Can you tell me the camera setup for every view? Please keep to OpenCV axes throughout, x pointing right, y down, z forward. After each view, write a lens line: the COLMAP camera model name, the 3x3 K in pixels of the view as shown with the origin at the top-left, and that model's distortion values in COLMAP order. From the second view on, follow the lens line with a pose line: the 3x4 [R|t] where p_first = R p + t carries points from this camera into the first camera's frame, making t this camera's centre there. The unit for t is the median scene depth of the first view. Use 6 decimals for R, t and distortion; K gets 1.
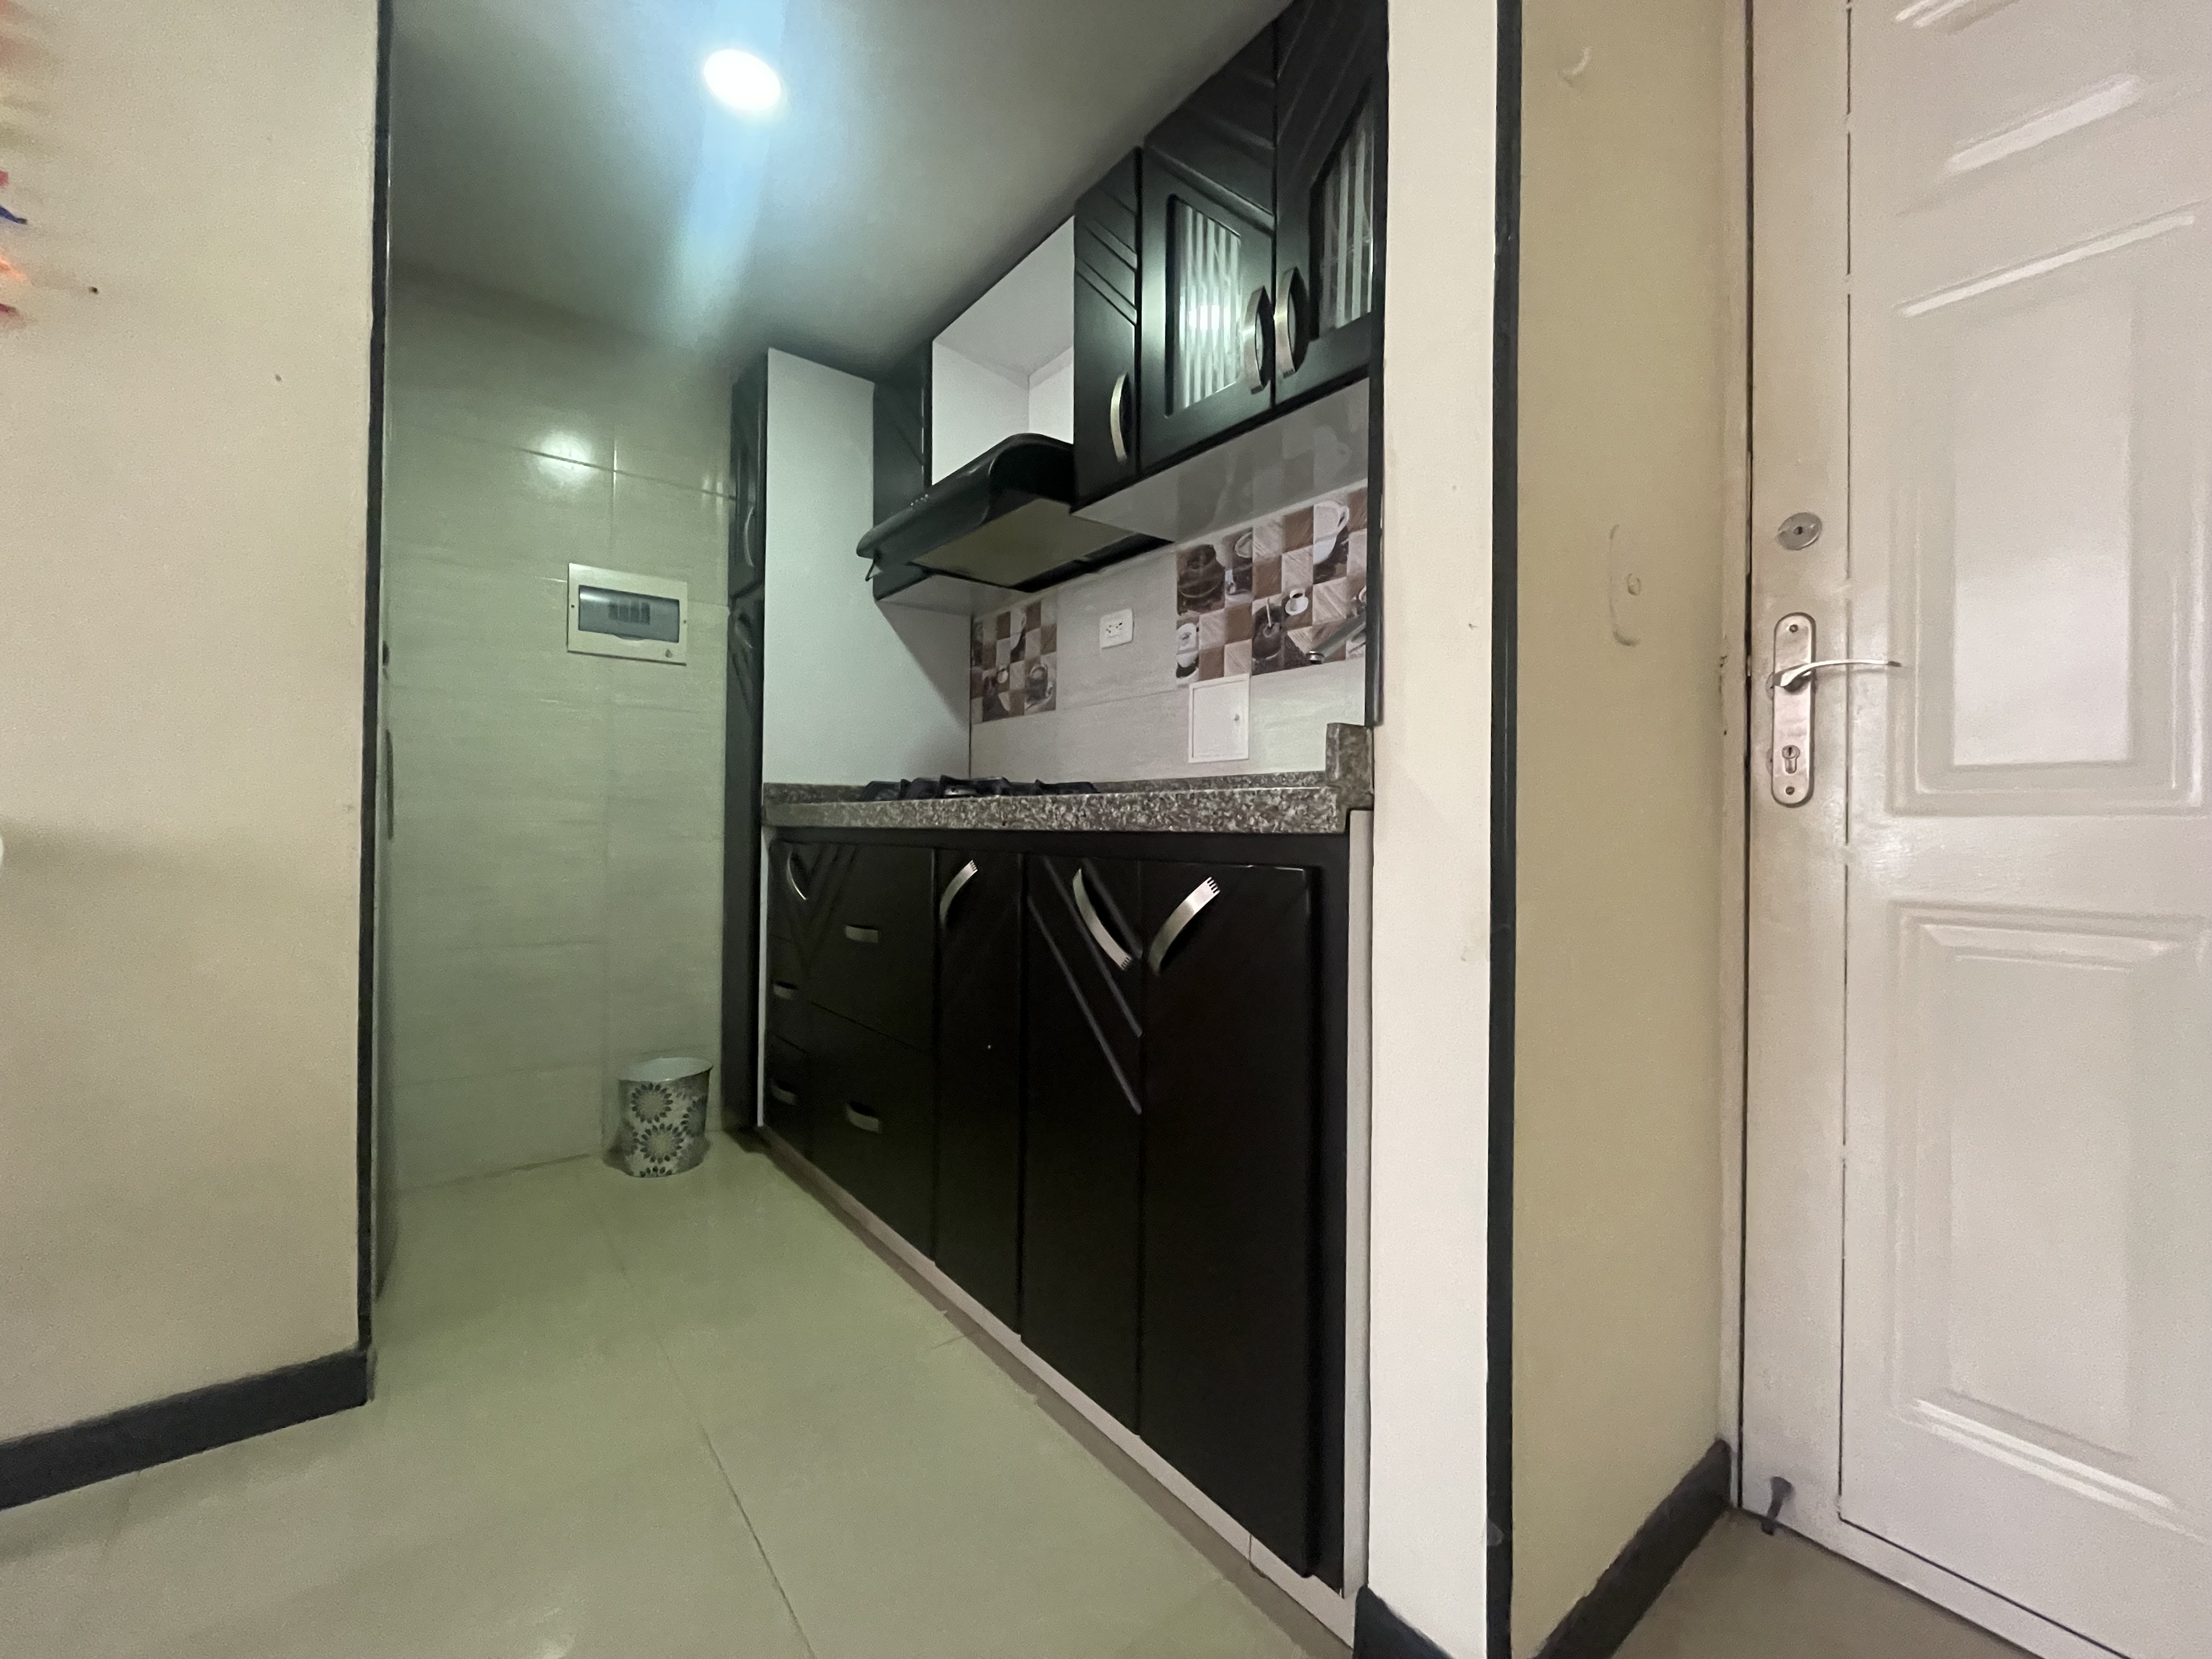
lens RADIAL K [[892.7, 0, 1104.5], [0, 892.7, 824.5], [0, 0, 1]] dist [-0.001858, 0.000020]
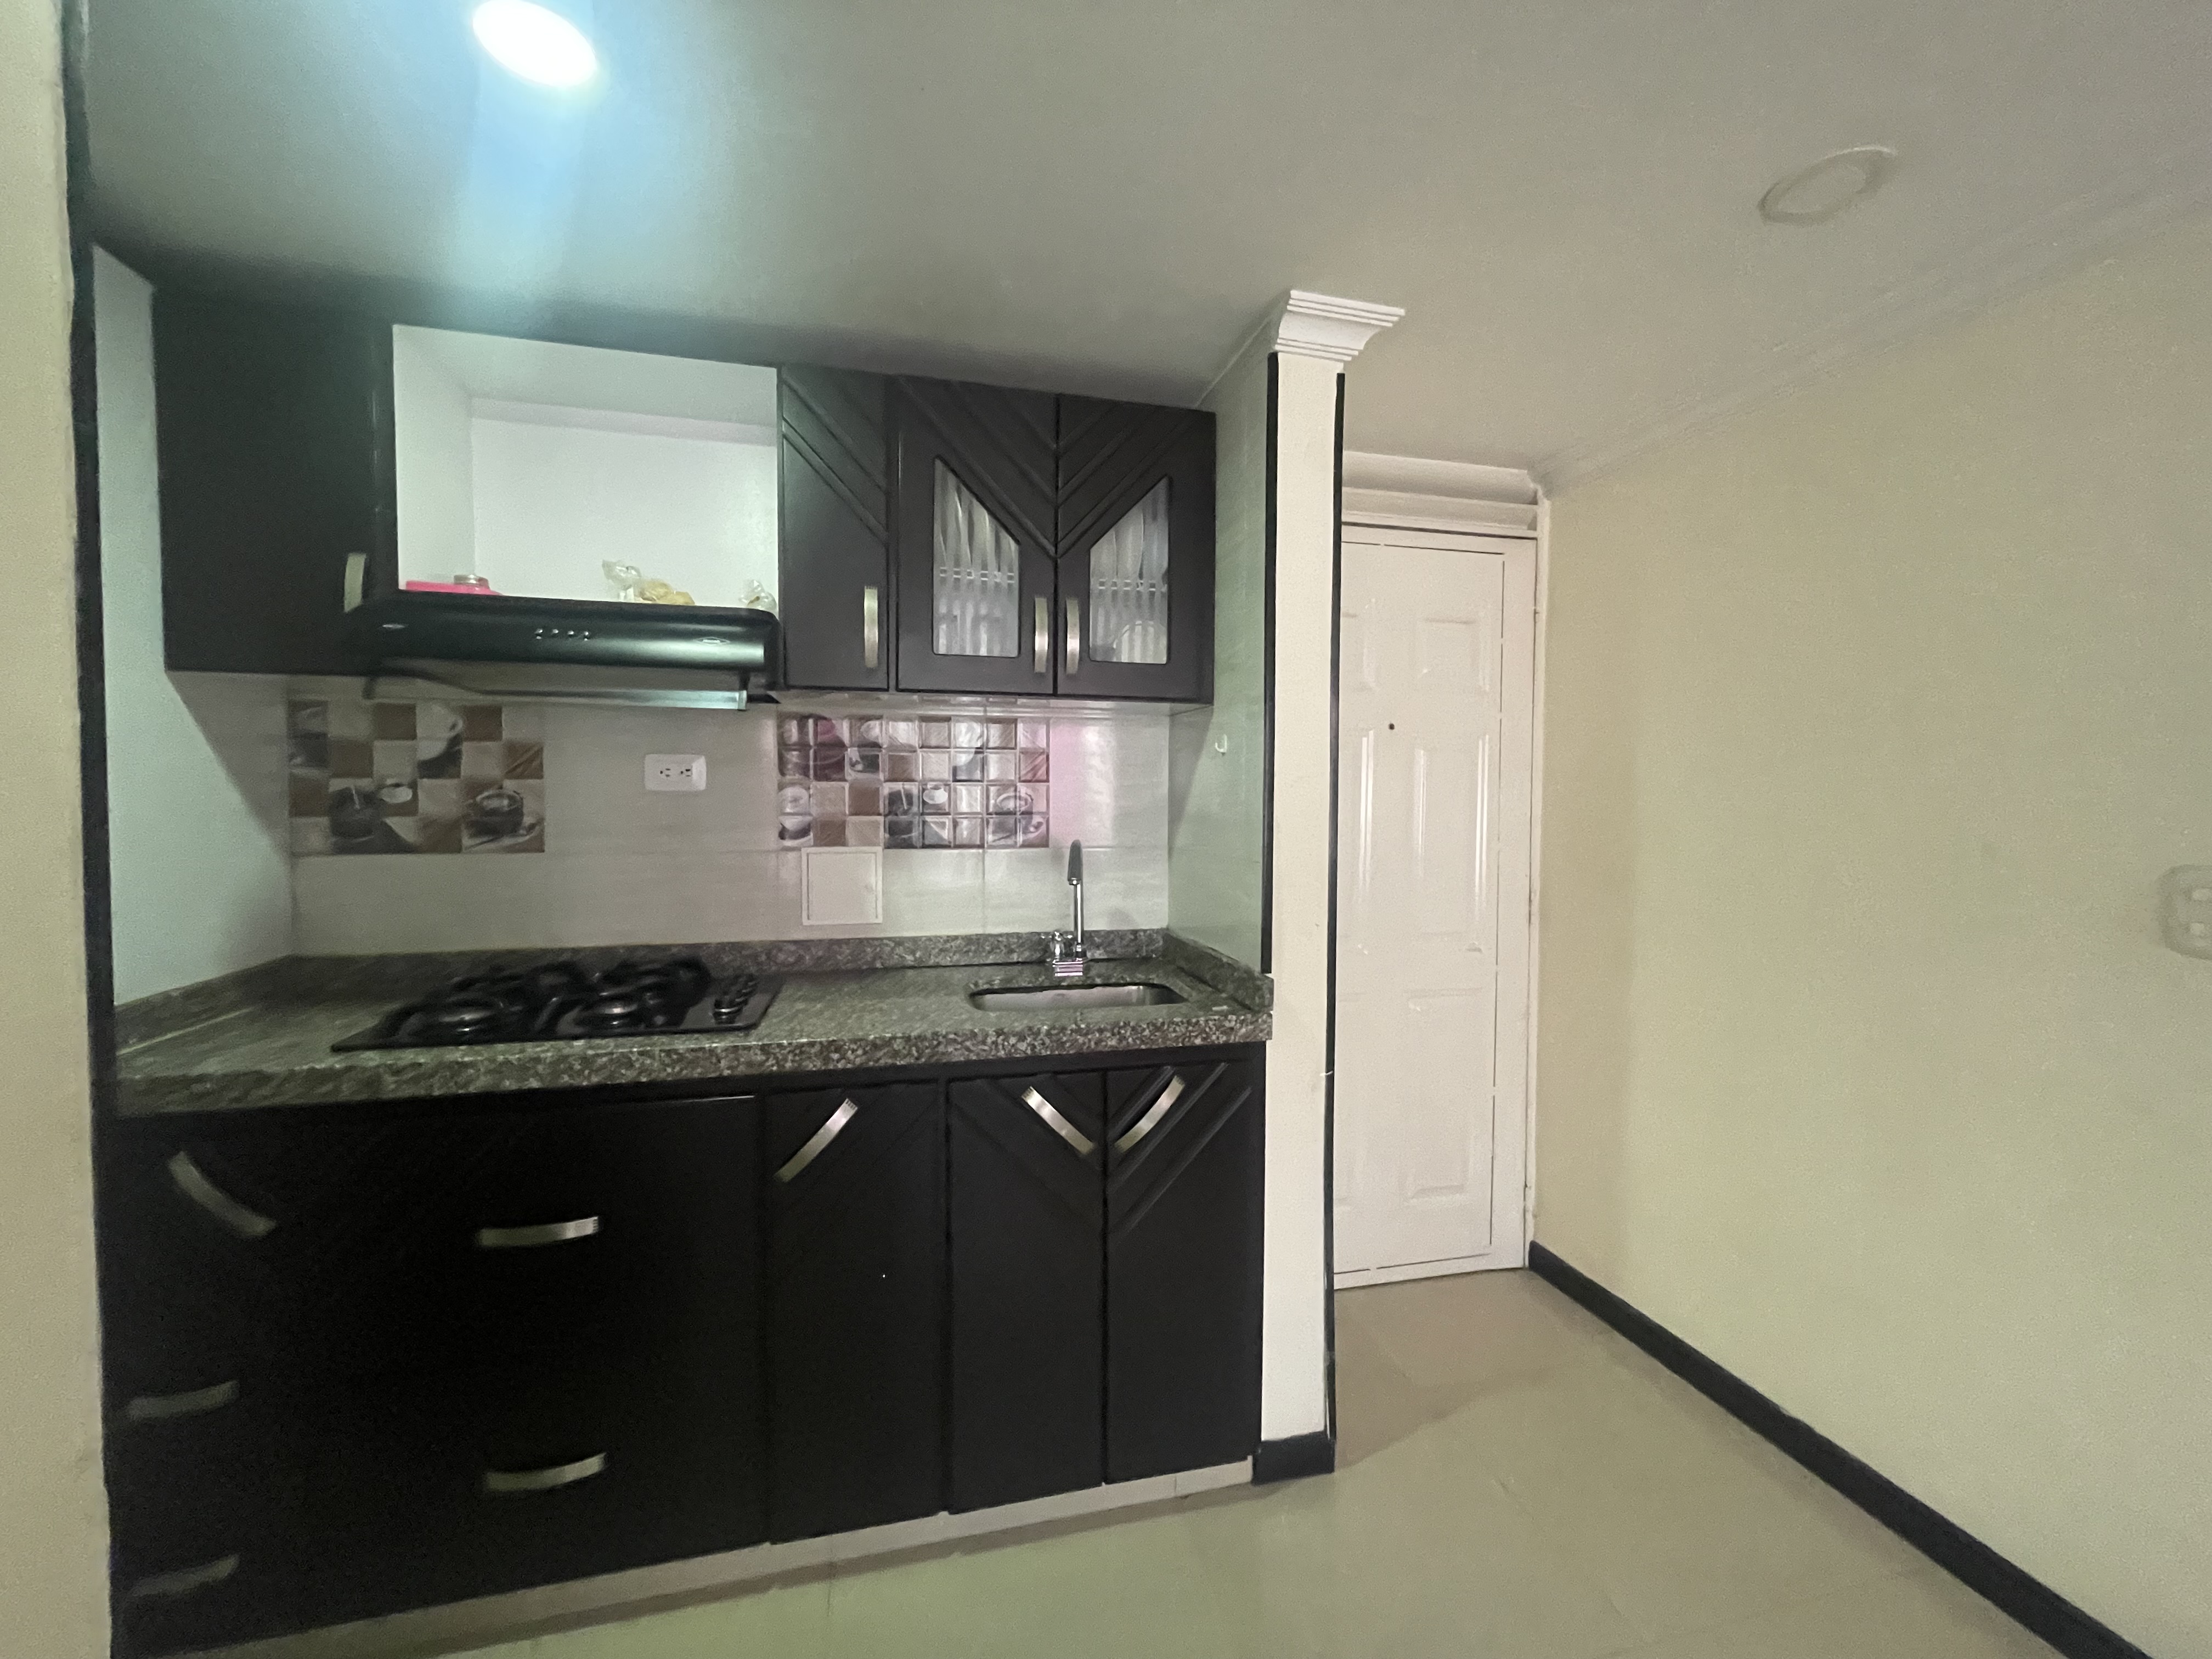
lens RADIAL K [[892.7, 0, 1106.6], [0, 892.7, 823.0], [0, 0, 1]] dist [-0.001858, 0.000020]
pose [[0.411409, -0.033996, 0.910816, -0.614942], [-0.005127, 0.999202, 0.039610, -0.203724], [-0.911436, -0.020966, 0.410907, 0.236692]]
